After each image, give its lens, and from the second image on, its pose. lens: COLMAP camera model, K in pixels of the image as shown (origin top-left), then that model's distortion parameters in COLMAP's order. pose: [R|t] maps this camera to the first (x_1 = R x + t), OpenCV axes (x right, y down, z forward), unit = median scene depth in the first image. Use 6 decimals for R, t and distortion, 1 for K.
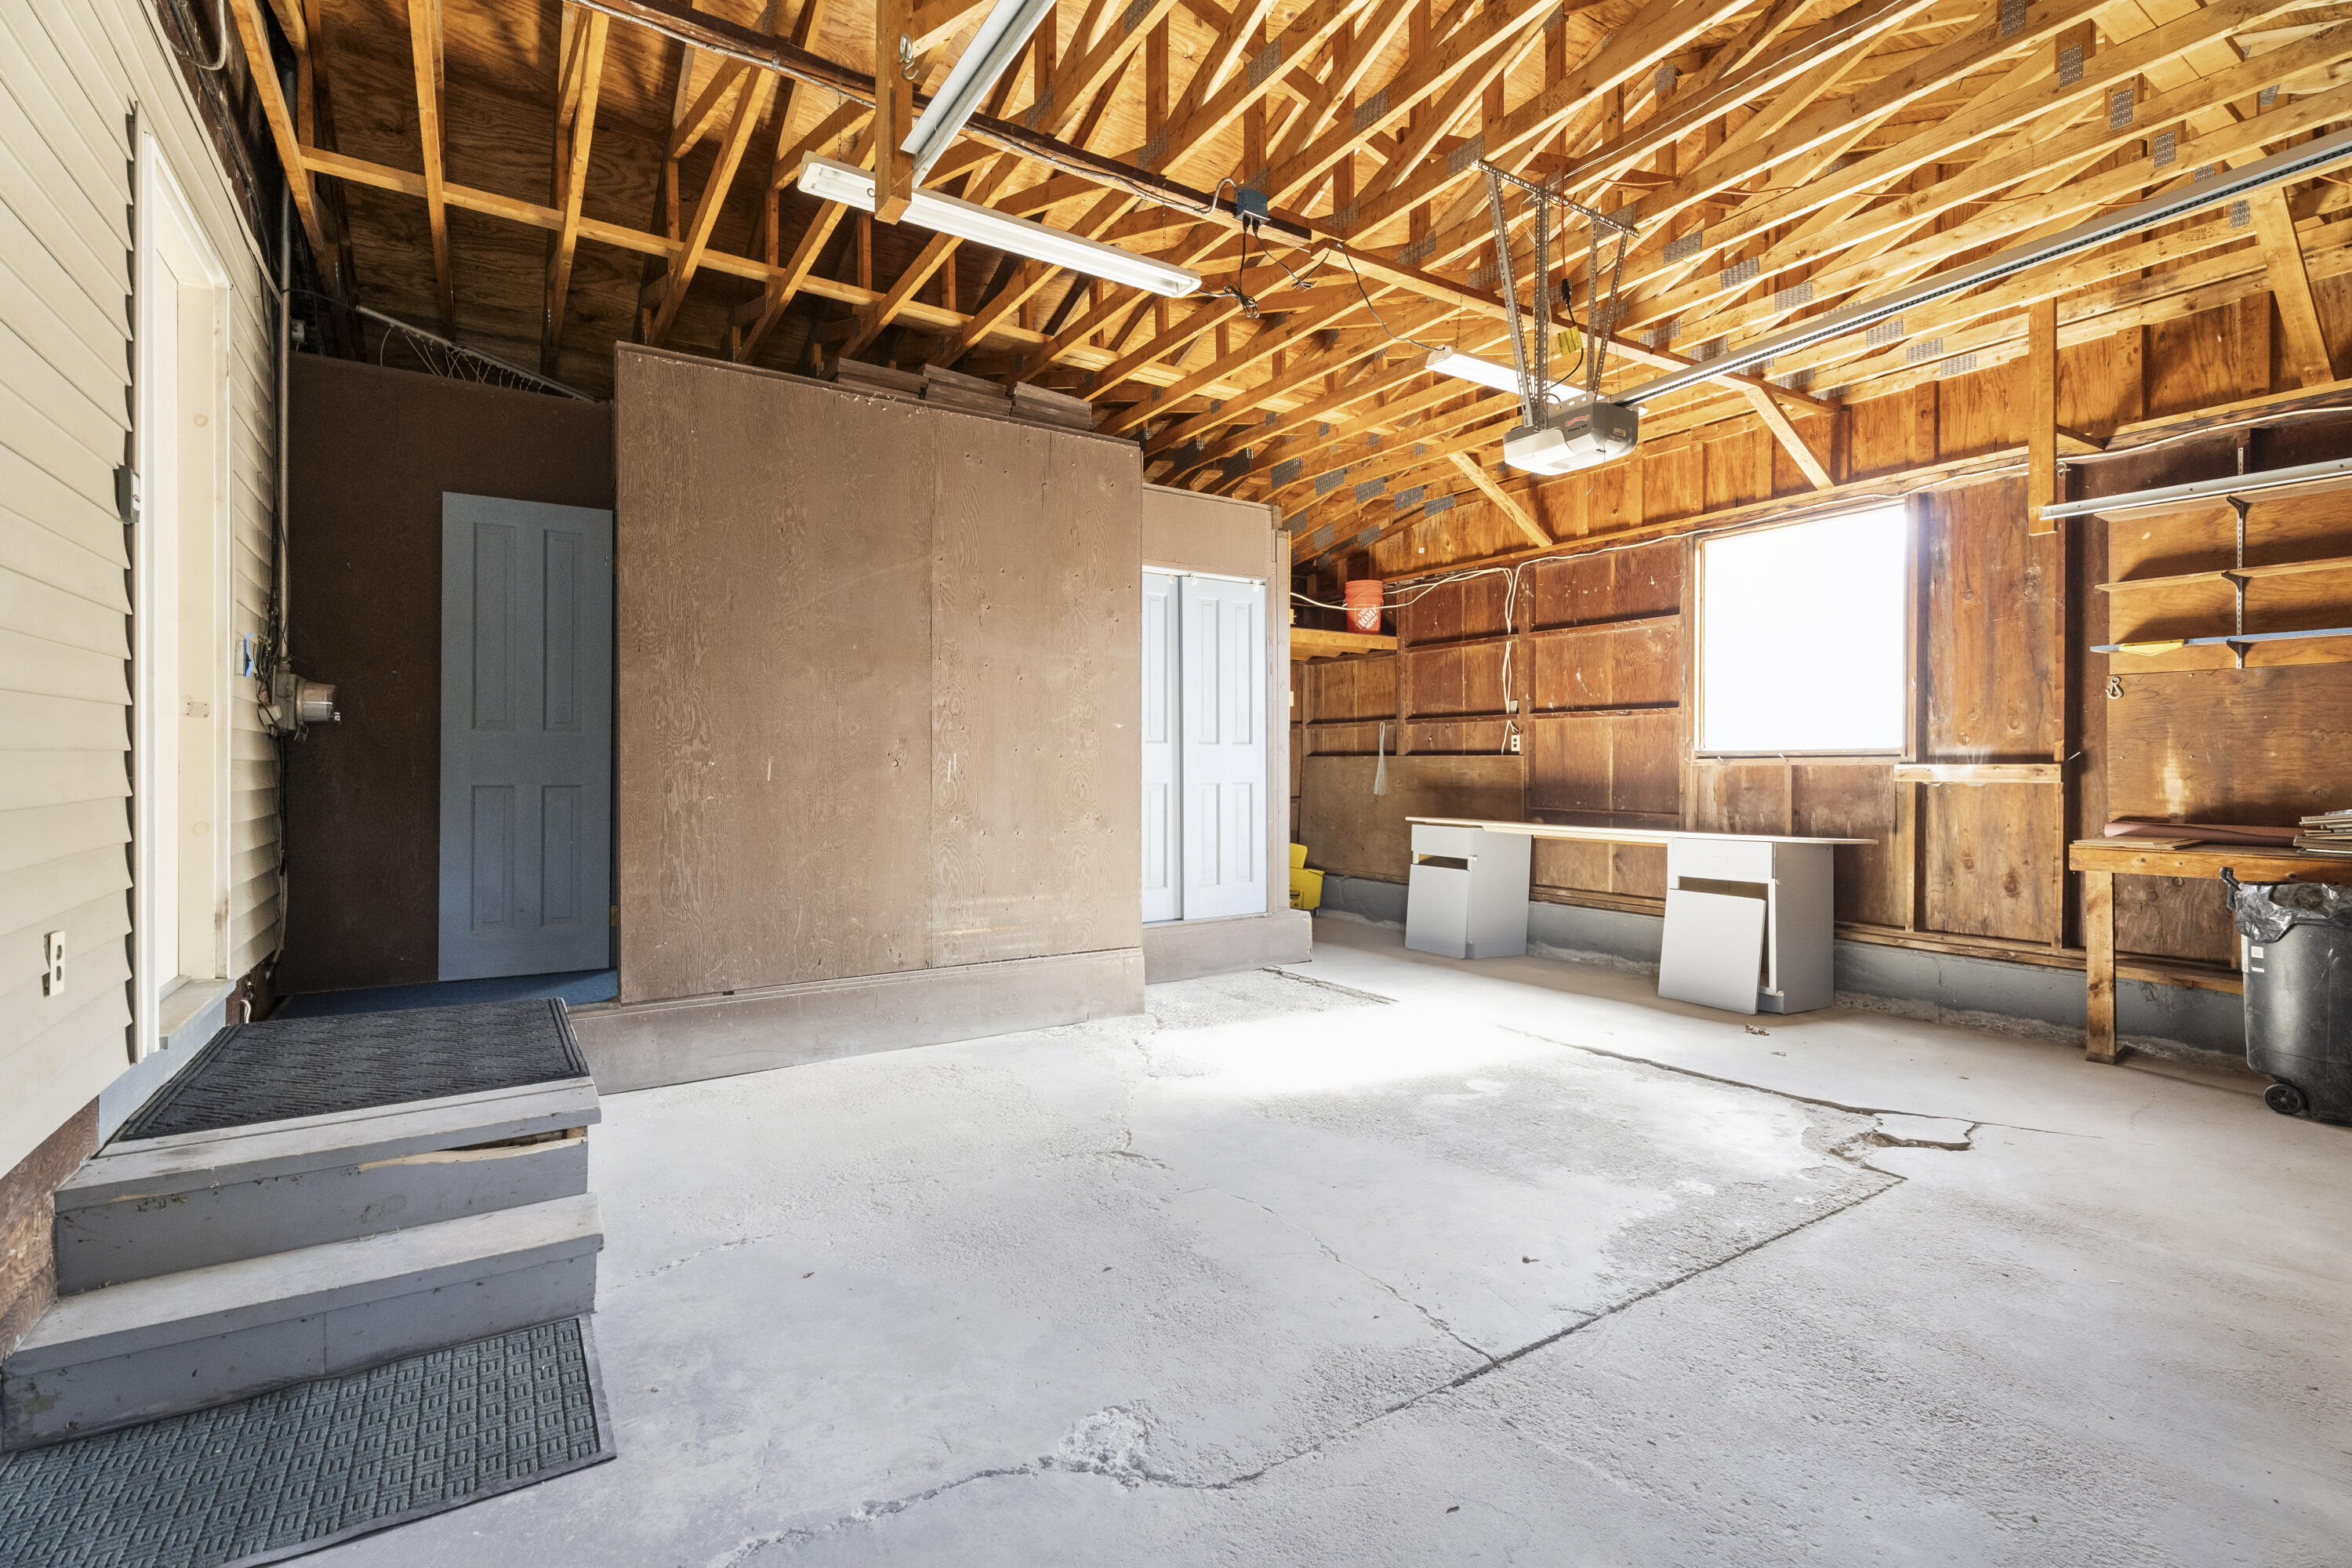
lens RADIAL K [[1072.3, 0, 1176.0], [0, 1072.3, 784.0], [0, 0, 1]] dist [0.000411, -0.000390]
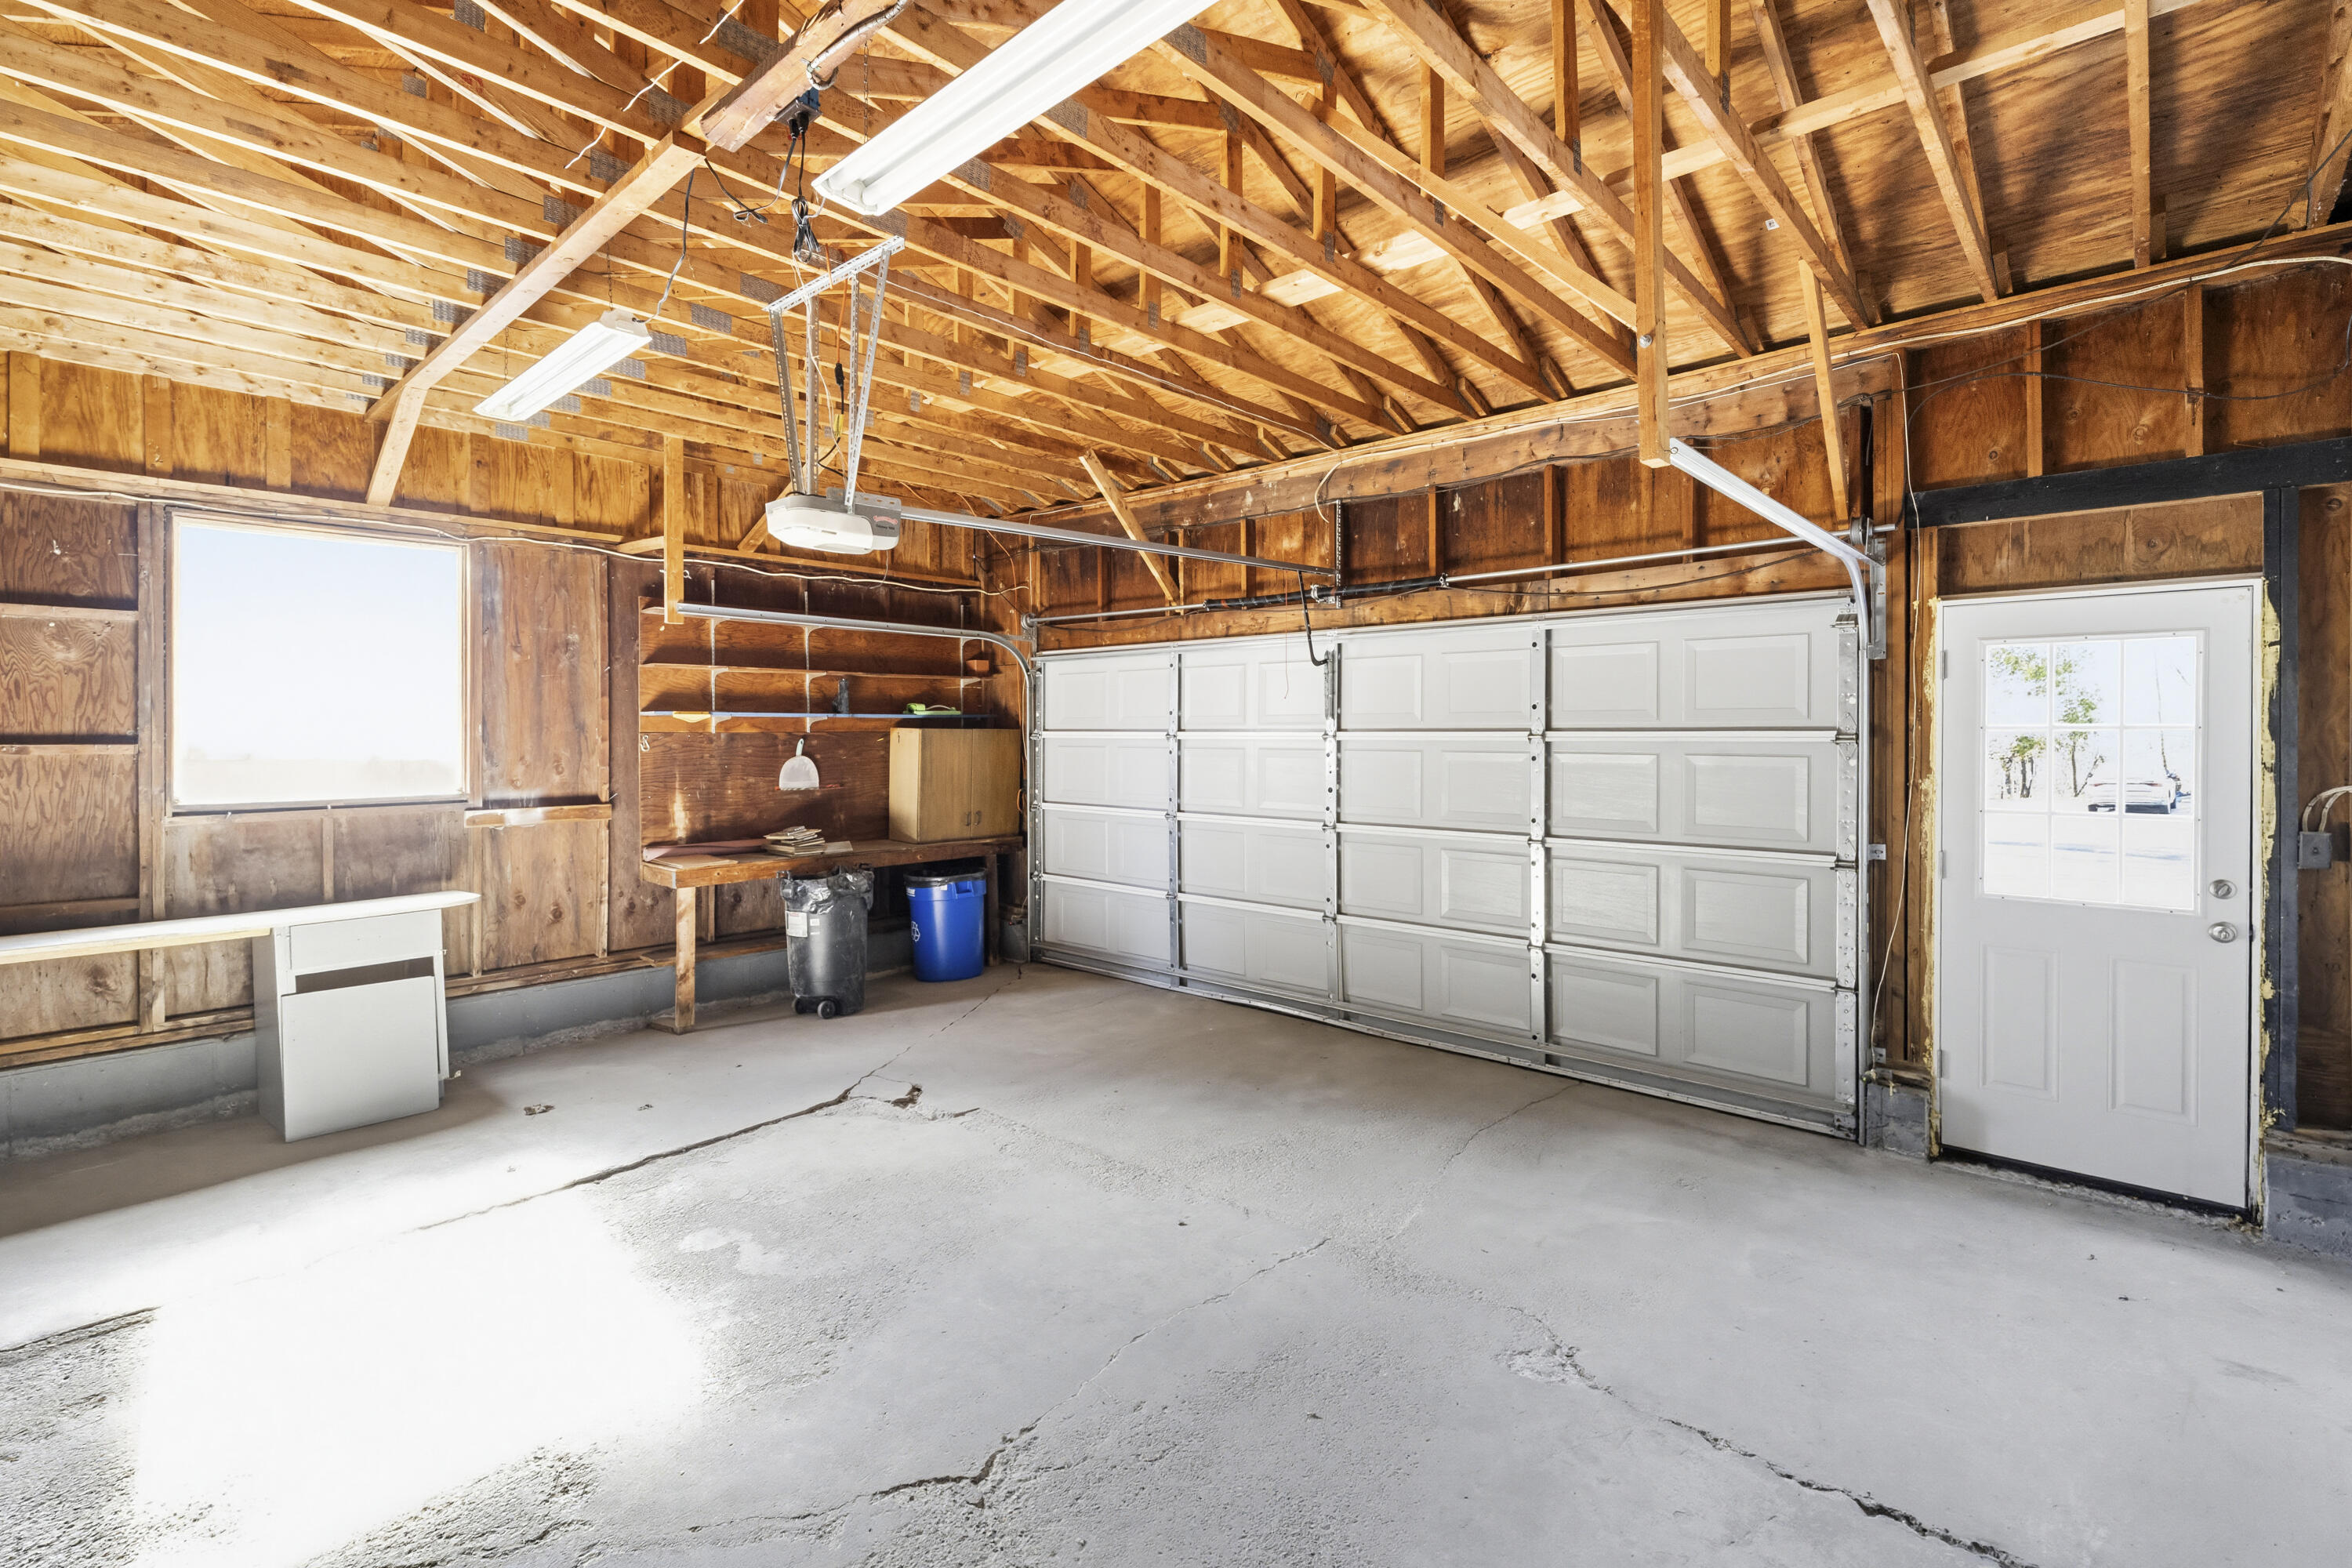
lens RADIAL K [[1068.5, 0, 1165.1], [0, 1068.5, 743.4], [0, 0, 1]] dist [0.007302, -0.001123]
pose [[-0.260483, -0.006400, 0.965457, -0.476946], [0.019884, 0.999730, 0.011992, -0.084899], [-0.965274, 0.022321, -0.260285, 0.679418]]
